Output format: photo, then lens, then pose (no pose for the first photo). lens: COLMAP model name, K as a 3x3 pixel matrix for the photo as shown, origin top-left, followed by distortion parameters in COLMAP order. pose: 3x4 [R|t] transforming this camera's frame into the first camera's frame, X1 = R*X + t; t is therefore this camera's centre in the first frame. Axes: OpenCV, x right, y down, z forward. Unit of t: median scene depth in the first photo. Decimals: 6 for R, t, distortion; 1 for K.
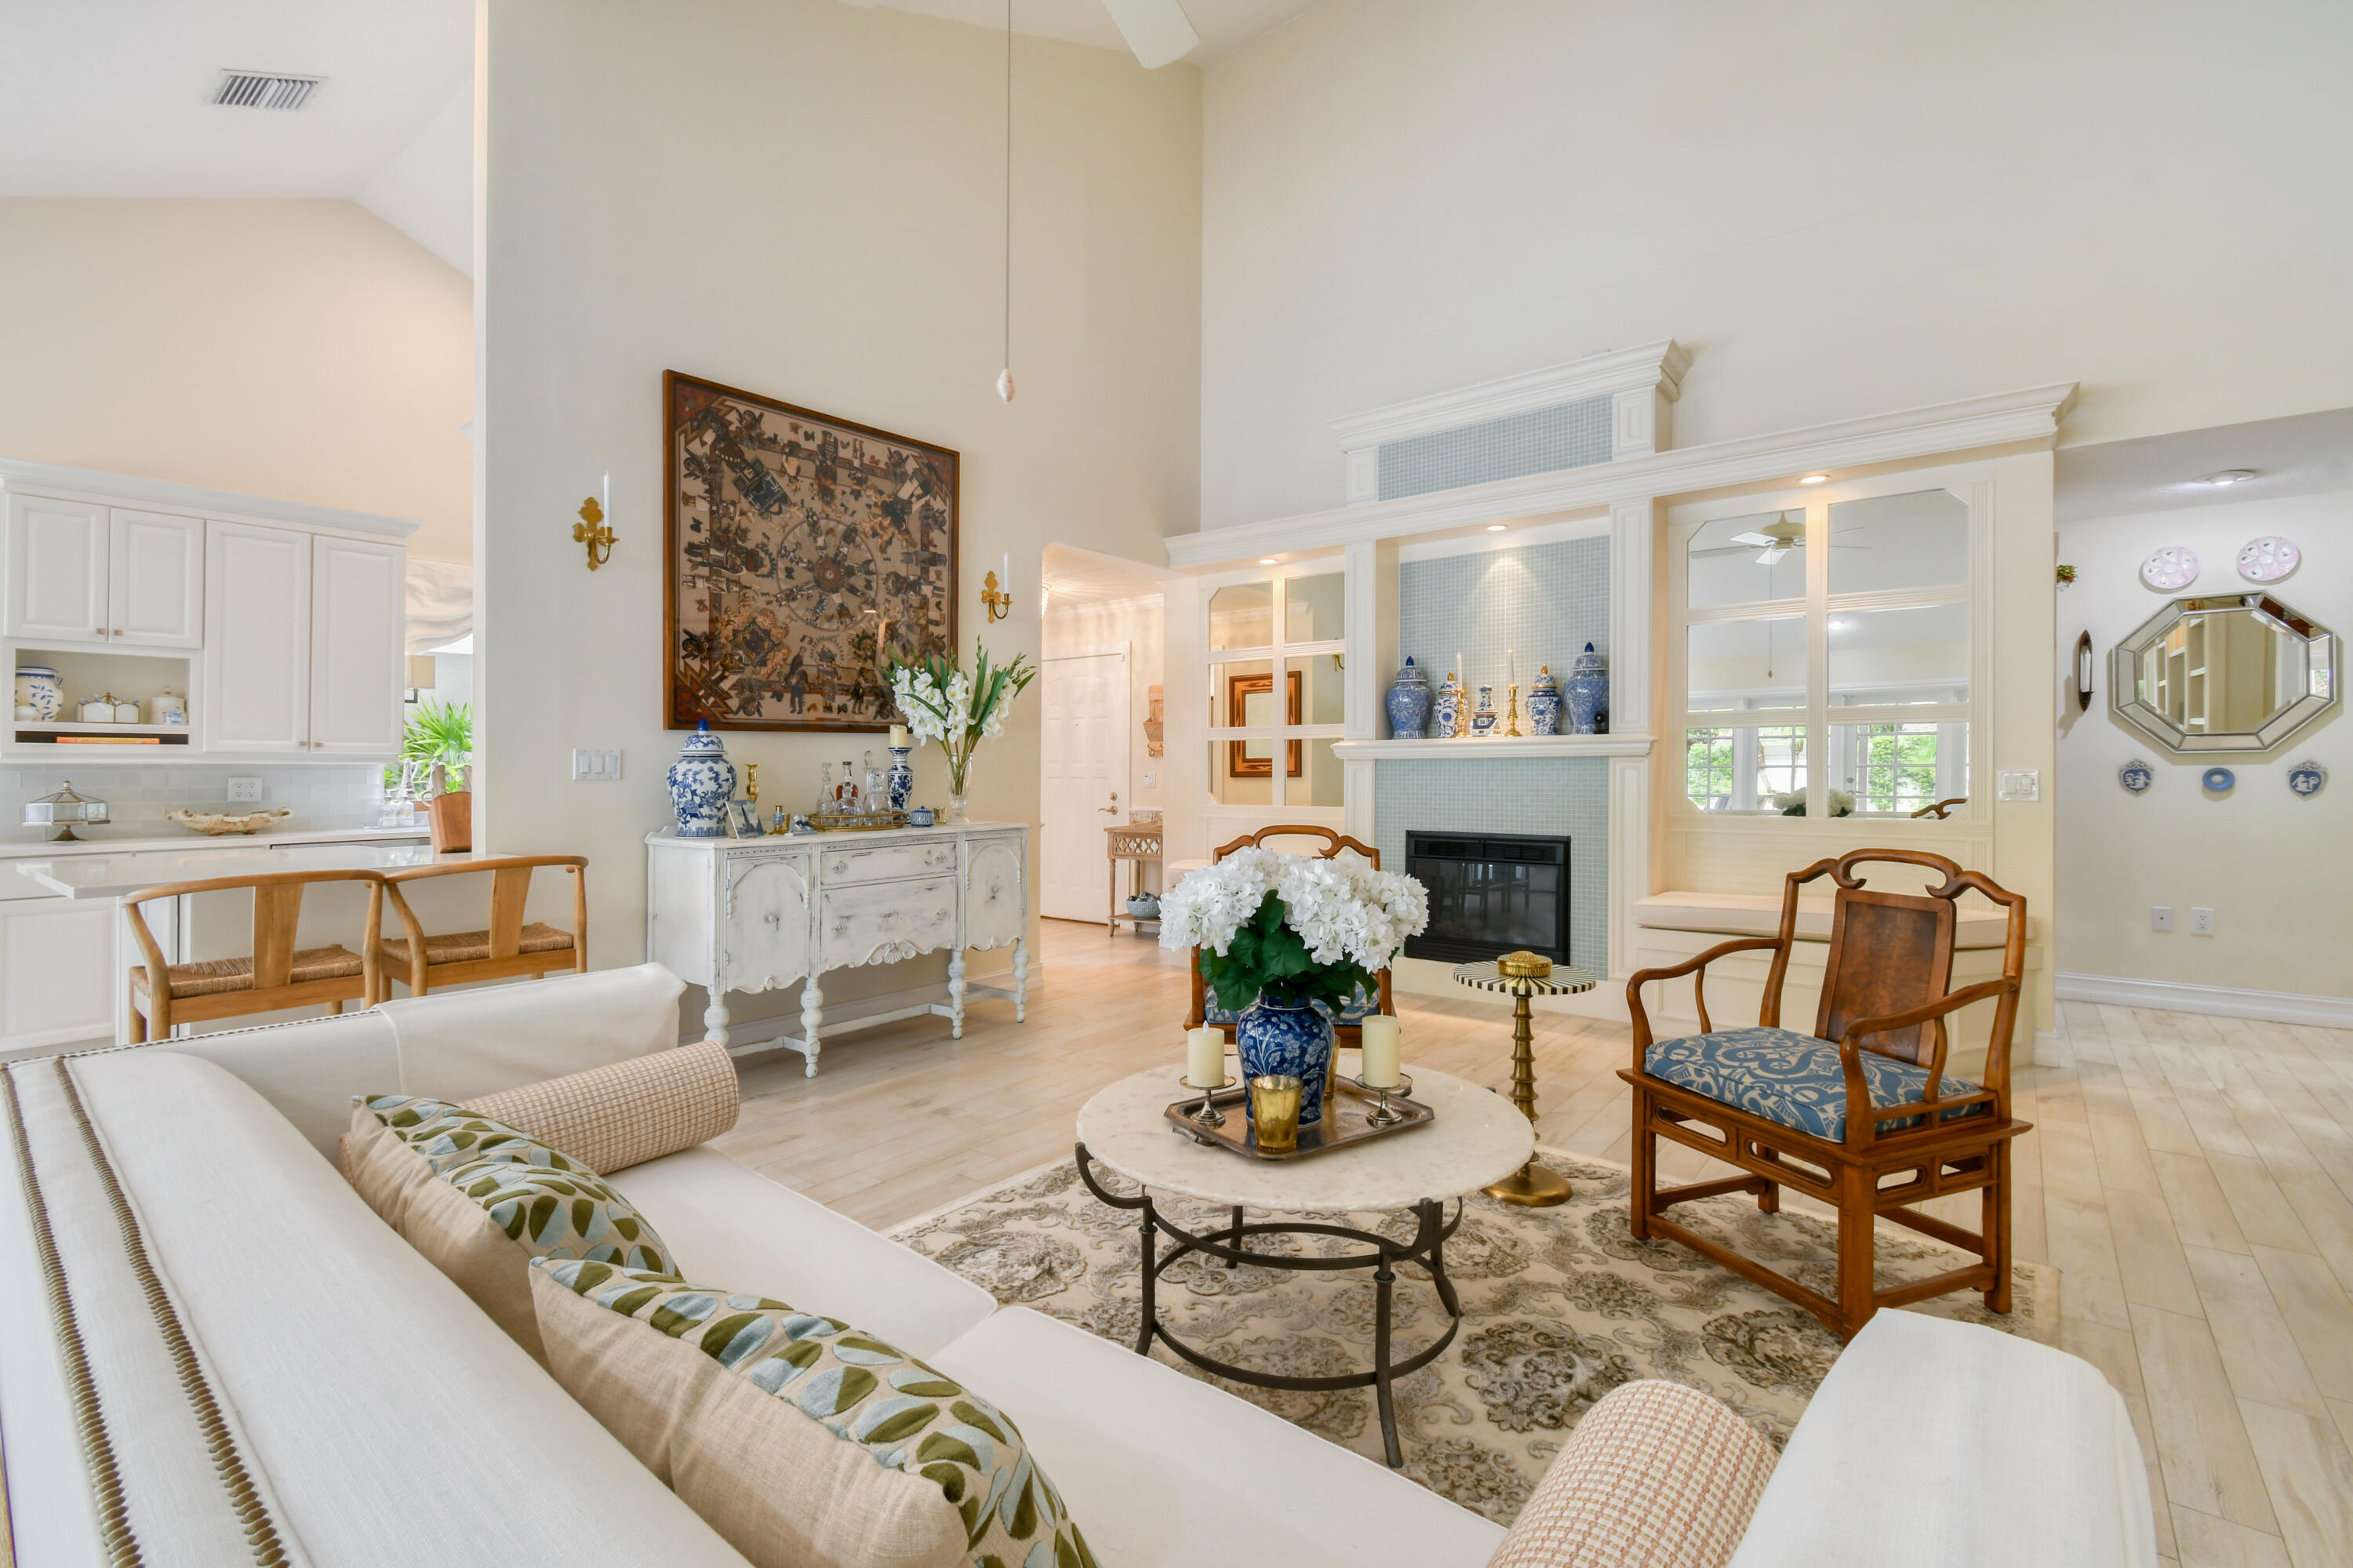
lens RADIAL K [[1057.4, 0, 1193.5], [0, 1057.4, 755.1], [0, 0, 1]] dist [0.003371, -0.000272]
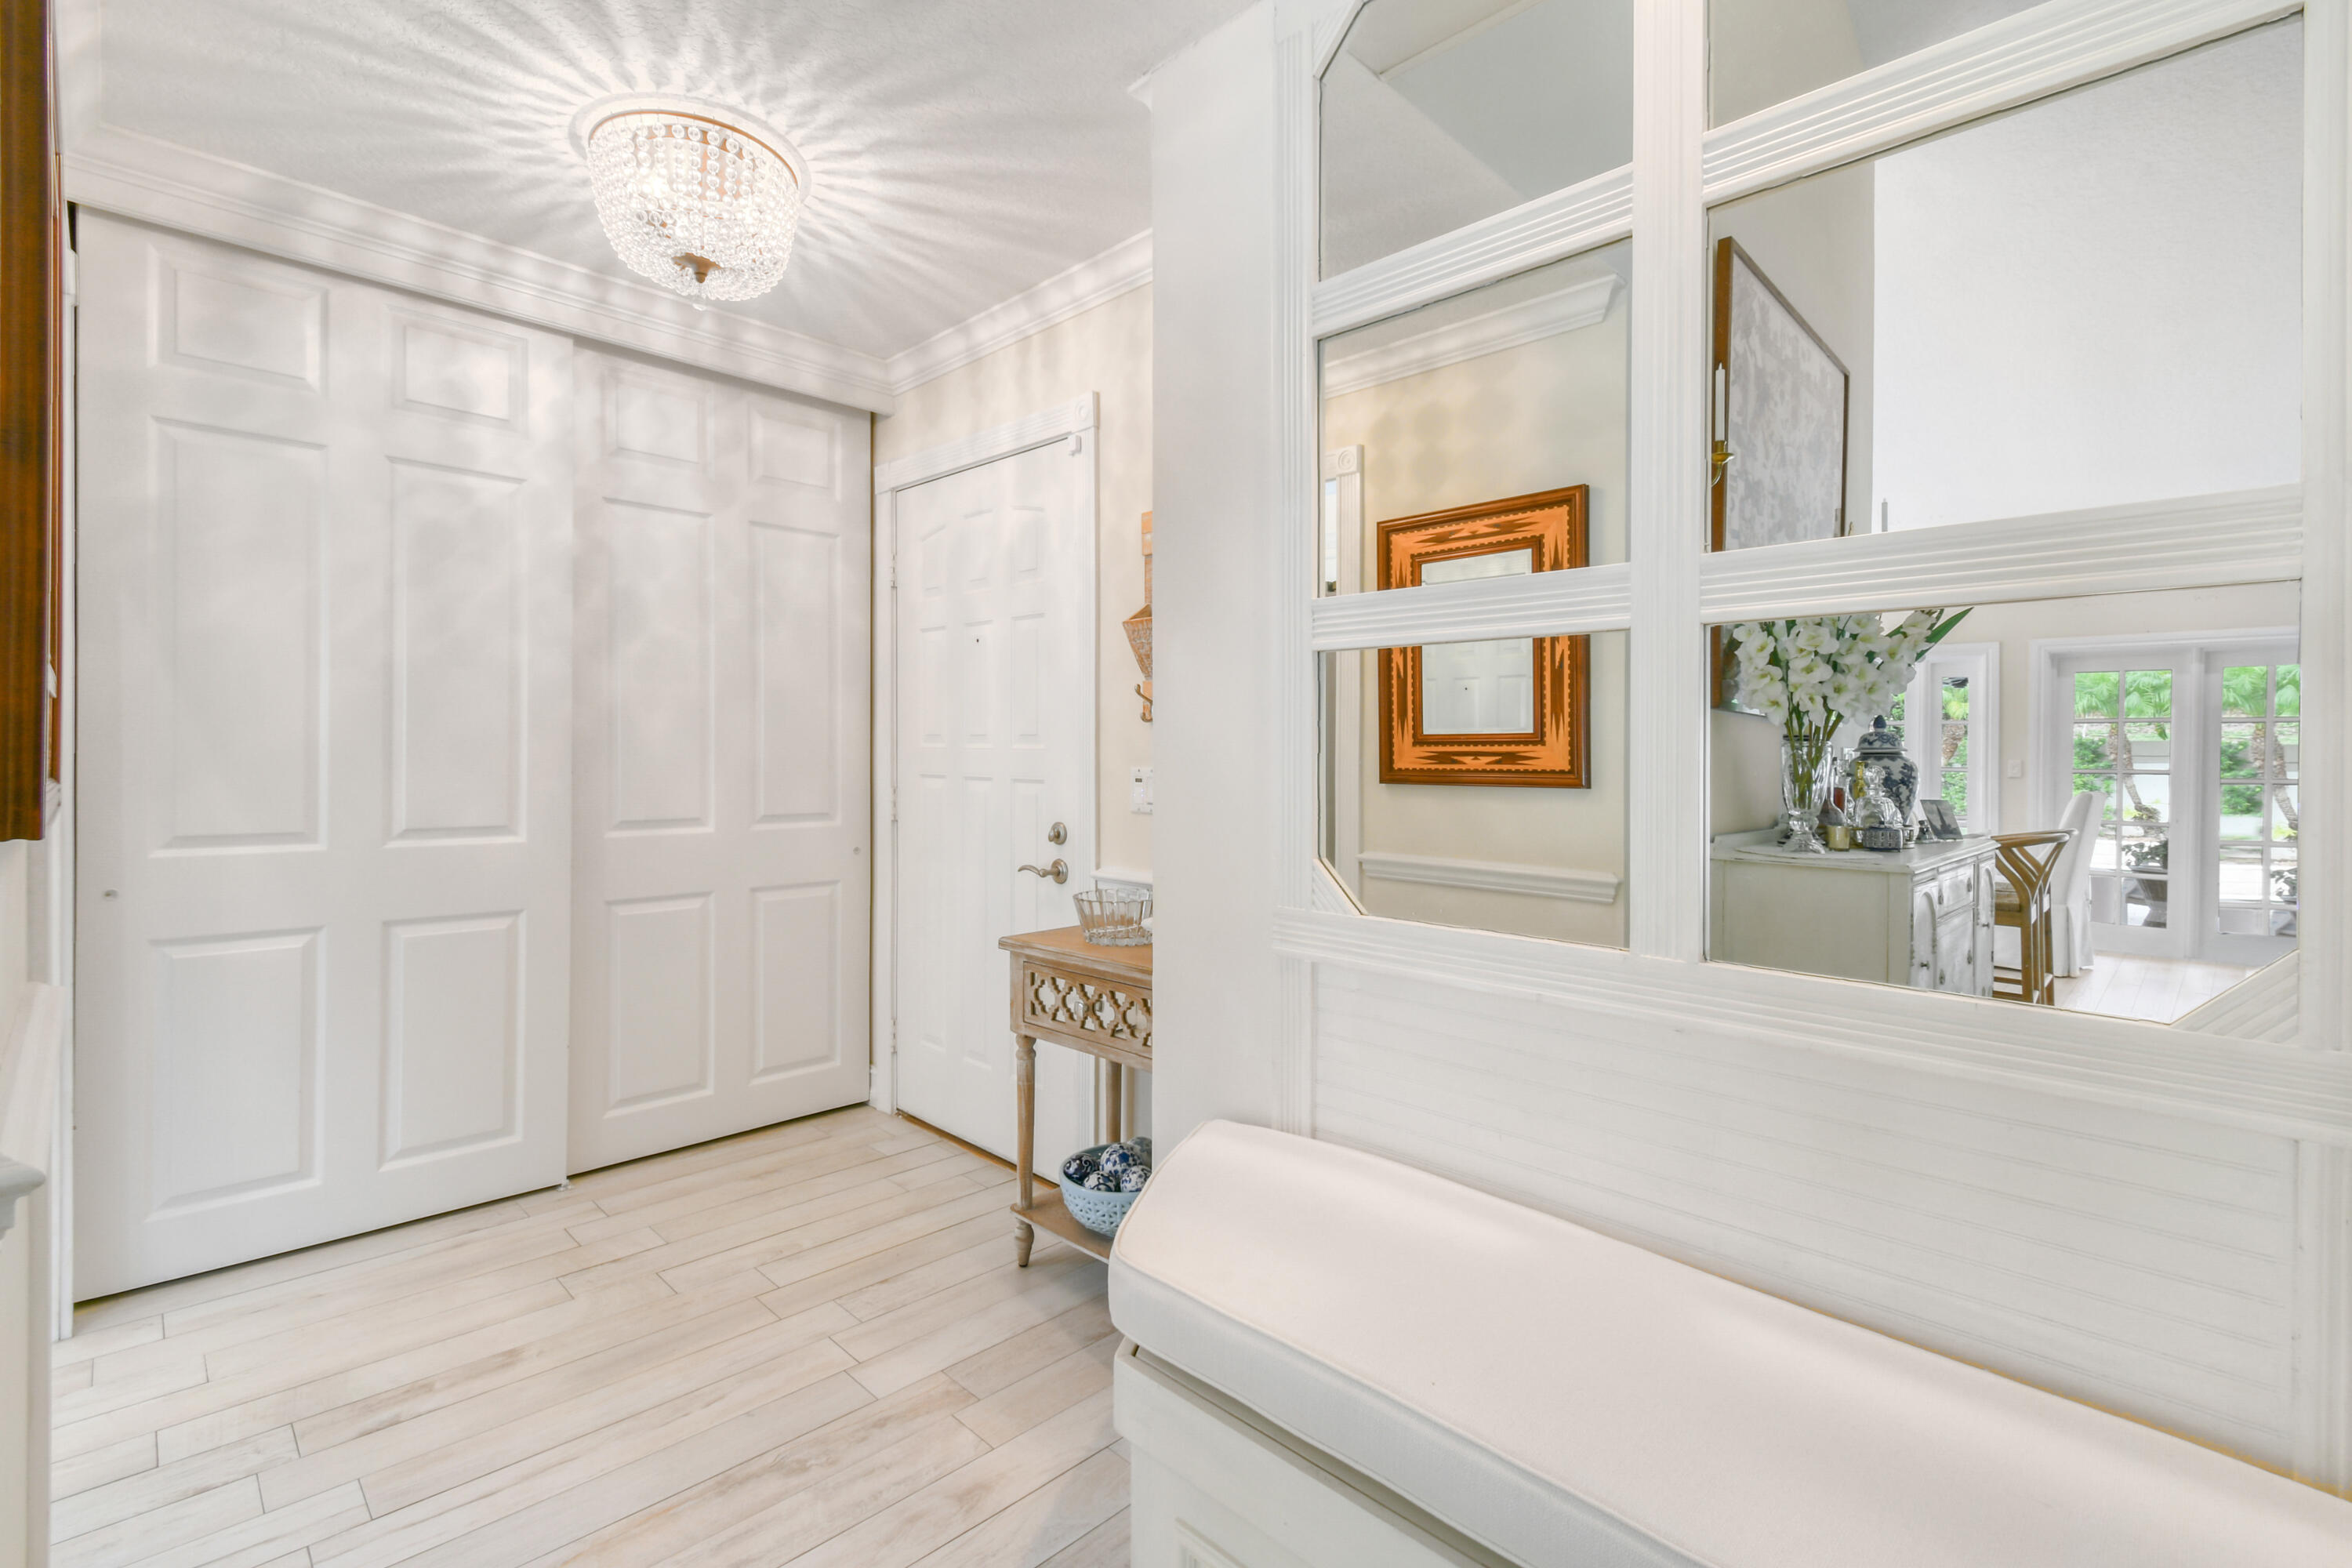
lens RADIAL K [[1056.9, 0, 1193.0], [0, 1056.9, 755.1], [0, 0, 1]] dist [0.003371, -0.000272]
pose [[0.993988, 0.004712, -0.109391, 0.017459], [-0.004220, 0.999980, 0.004731, 0.016045], [0.109411, -0.004241, 0.993988, 1.083478]]
